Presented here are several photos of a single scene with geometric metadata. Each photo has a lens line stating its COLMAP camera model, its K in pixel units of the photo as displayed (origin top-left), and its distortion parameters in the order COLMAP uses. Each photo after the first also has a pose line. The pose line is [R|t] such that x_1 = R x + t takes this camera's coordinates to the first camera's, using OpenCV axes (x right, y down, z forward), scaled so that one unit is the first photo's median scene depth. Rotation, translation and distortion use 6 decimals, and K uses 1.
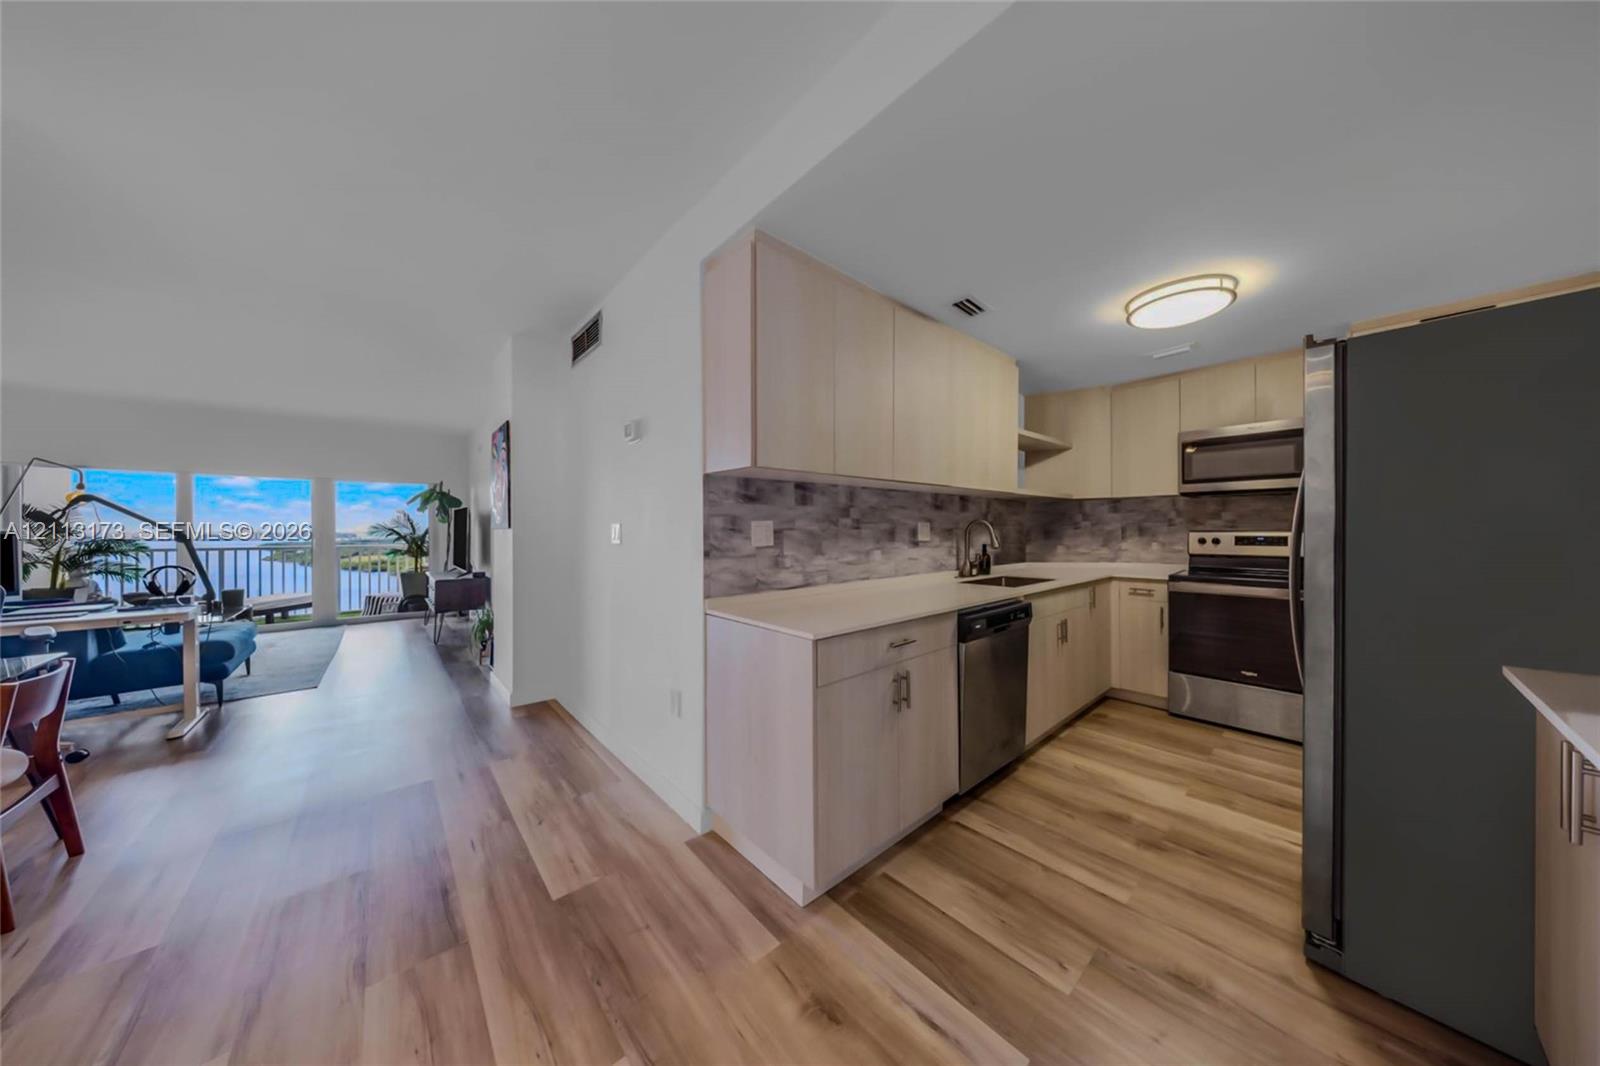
lens RADIAL K [[470.2, 0, 798.3], [0, 470.2, 528.9], [0, 0, 1]] dist [0.000921, 0.000015]
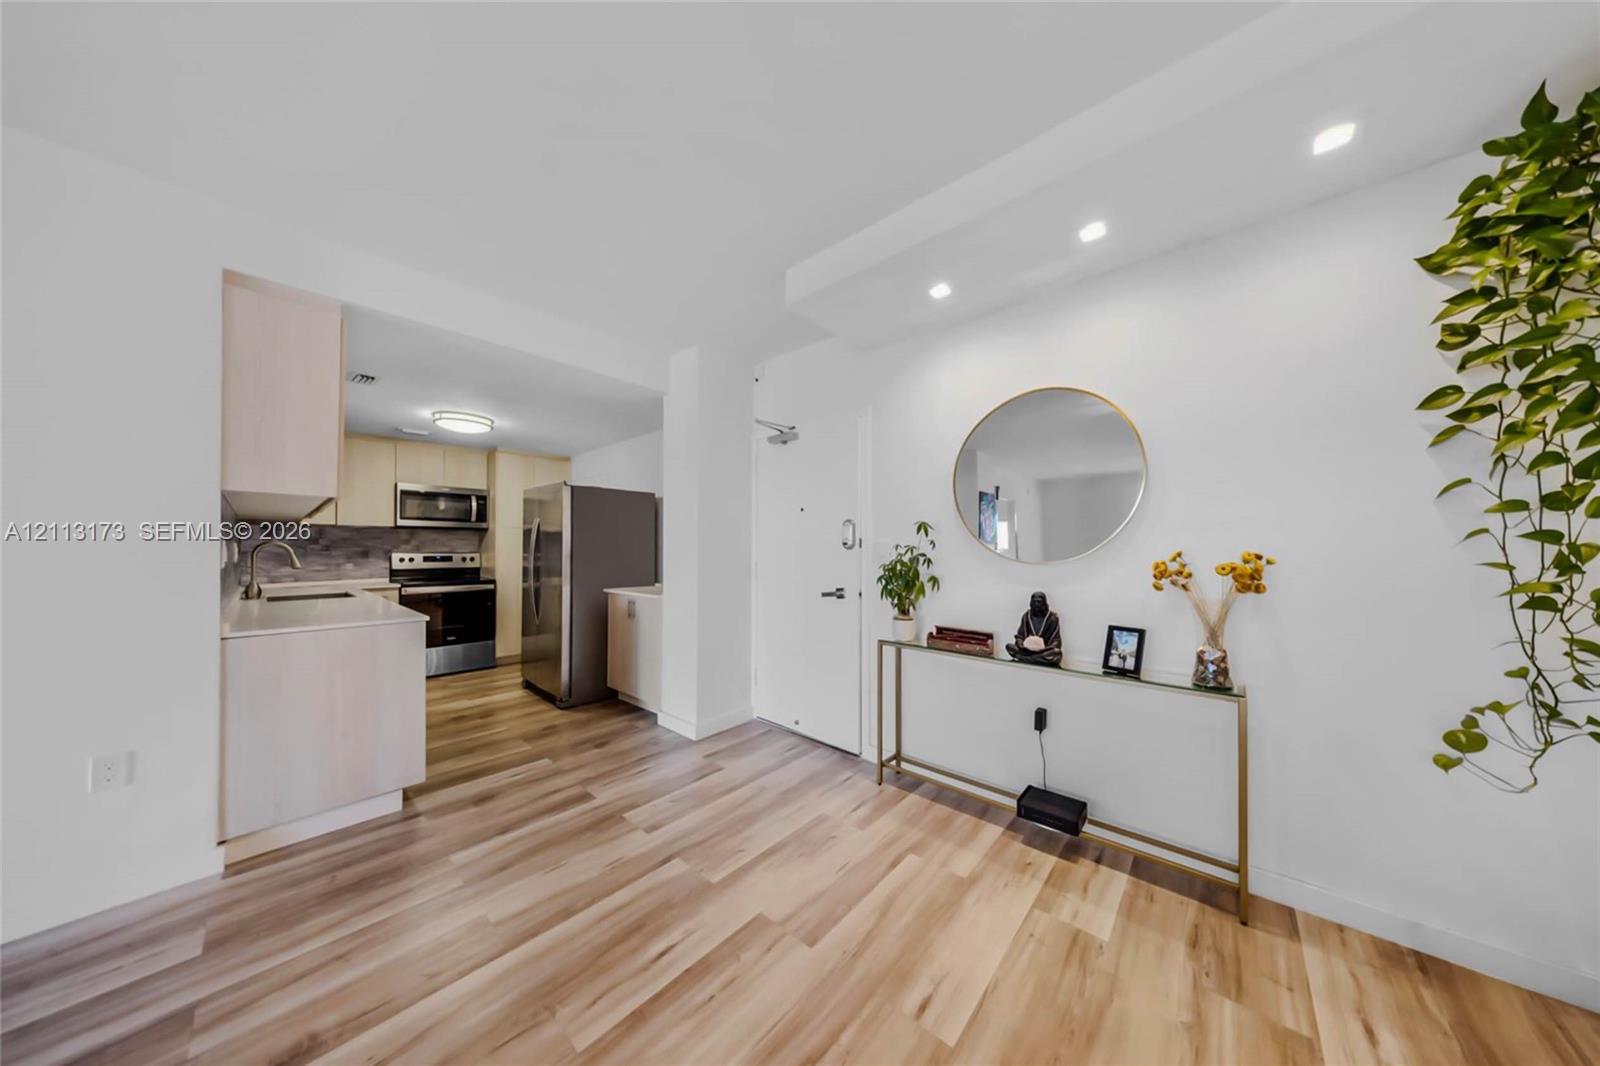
lens RADIAL K [[492.4, 0, 800.0], [0, 492.4, 533.0], [0, 0, 1]] dist [-0.001473, 0.000040]
pose [[-0.128578, 0.046295, 0.990618, -0.827681], [0.000318, 0.998912, -0.046641, 0.015568], [-0.991699, -0.005682, -0.128453, -0.002842]]
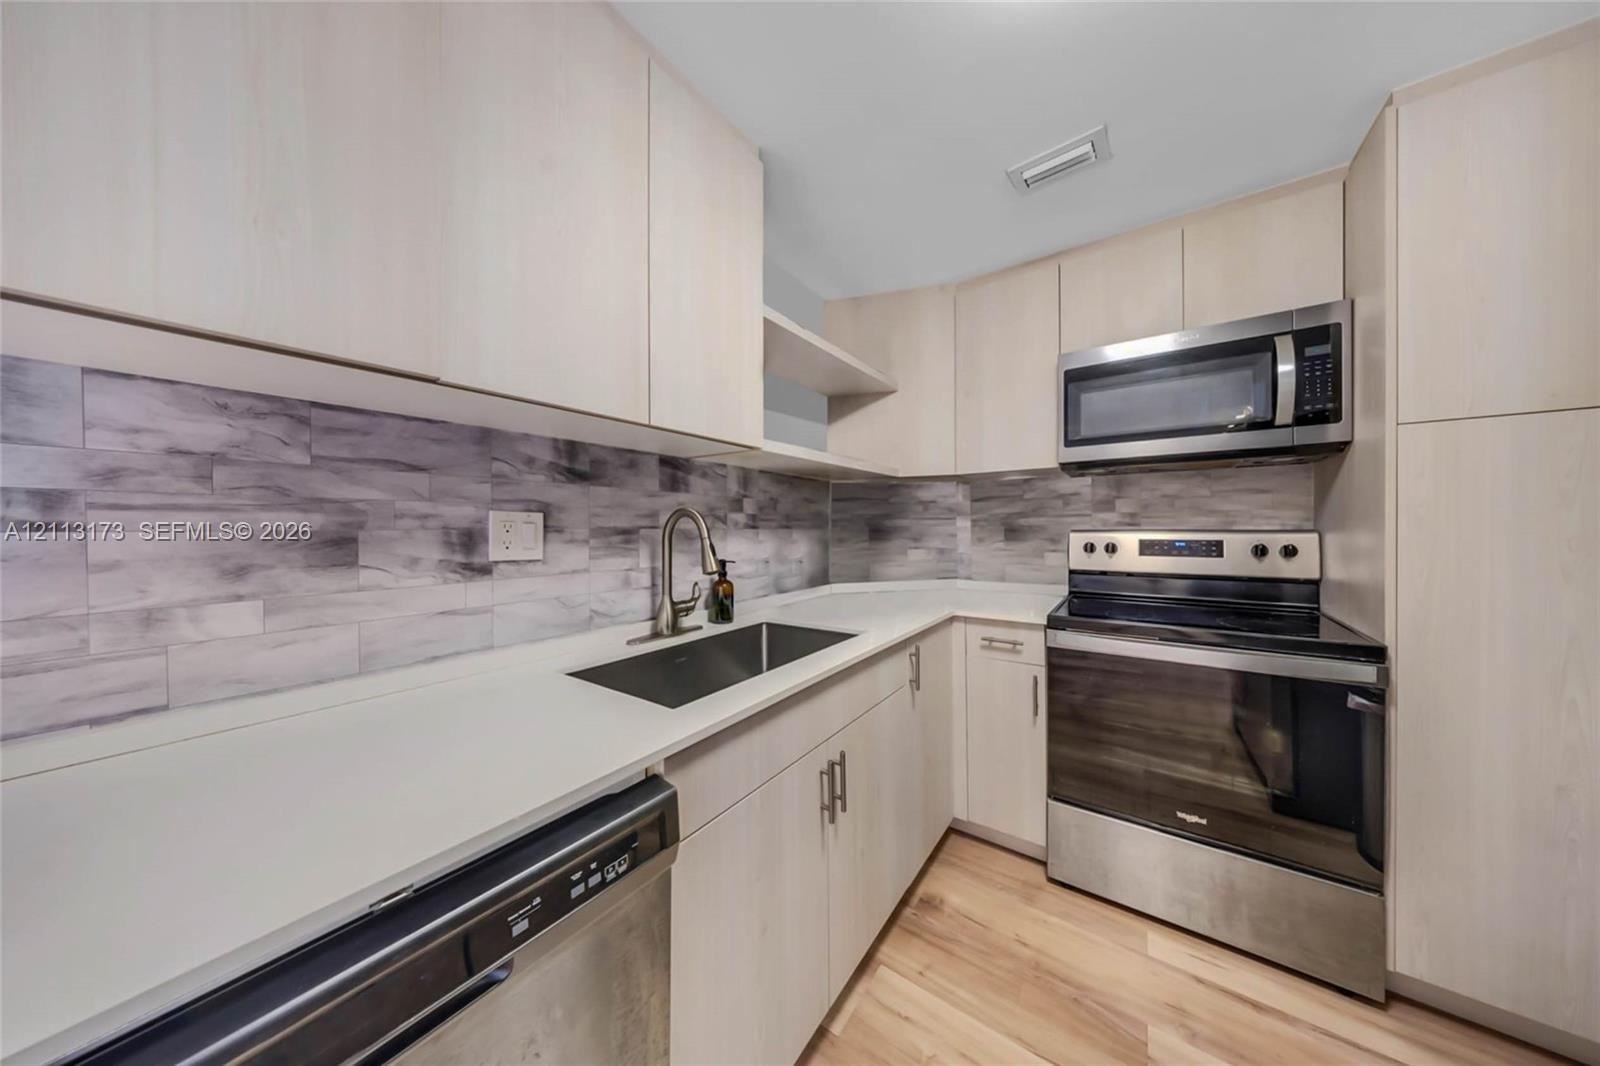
lens RADIAL K [[496.7, 0, 800.0], [0, 496.7, 533.0], [0, 0, 1]] dist [-0.000133, -0.000009]
pose [[0.966136, -0.004789, 0.257989, 0.371587], [0.001648, 0.999922, 0.012392, -0.001252], [-0.258029, -0.011547, 0.966068, 0.526857]]
